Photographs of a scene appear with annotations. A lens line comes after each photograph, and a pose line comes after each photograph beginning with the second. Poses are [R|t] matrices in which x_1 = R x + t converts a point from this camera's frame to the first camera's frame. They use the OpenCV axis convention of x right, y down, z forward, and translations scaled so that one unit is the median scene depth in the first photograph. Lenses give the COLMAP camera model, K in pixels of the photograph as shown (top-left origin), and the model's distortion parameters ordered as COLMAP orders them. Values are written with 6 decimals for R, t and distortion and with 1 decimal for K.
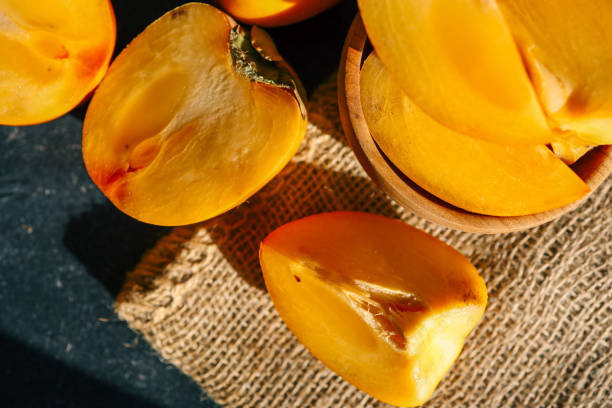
lens RADIAL K [[658.2, 0, 306.3], [0, 658.2, 204.7], [0, 0, 1]] dist [-0.066293, 0.008507]
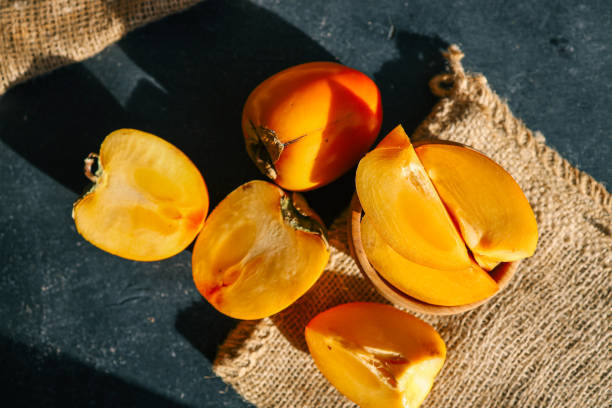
lens RADIAL K [[645.9, 0, 305.9], [0, 645.9, 203.6], [0, 0, 1]] dist [-0.070519, -0.028880]
pose [[0.998419, -0.054481, -0.013820, -0.027200], [0.053816, 0.997554, -0.044612, -0.160889], [0.016217, 0.043797, 0.998909, -0.566848]]
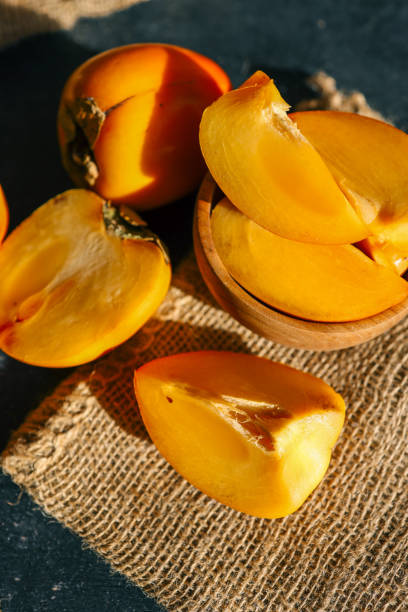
lens RADIAL K [[658.2, 0, 202.7], [0, 658.2, 304.8], [0, 0, 1]] dist [-0.066293, 0.008507]
pose [[0.996950, -0.067432, 0.039277, 0.008195], [0.077036, 0.930783, -0.357364, 0.324294], [-0.012461, 0.359300, 0.933139, -0.068895]]
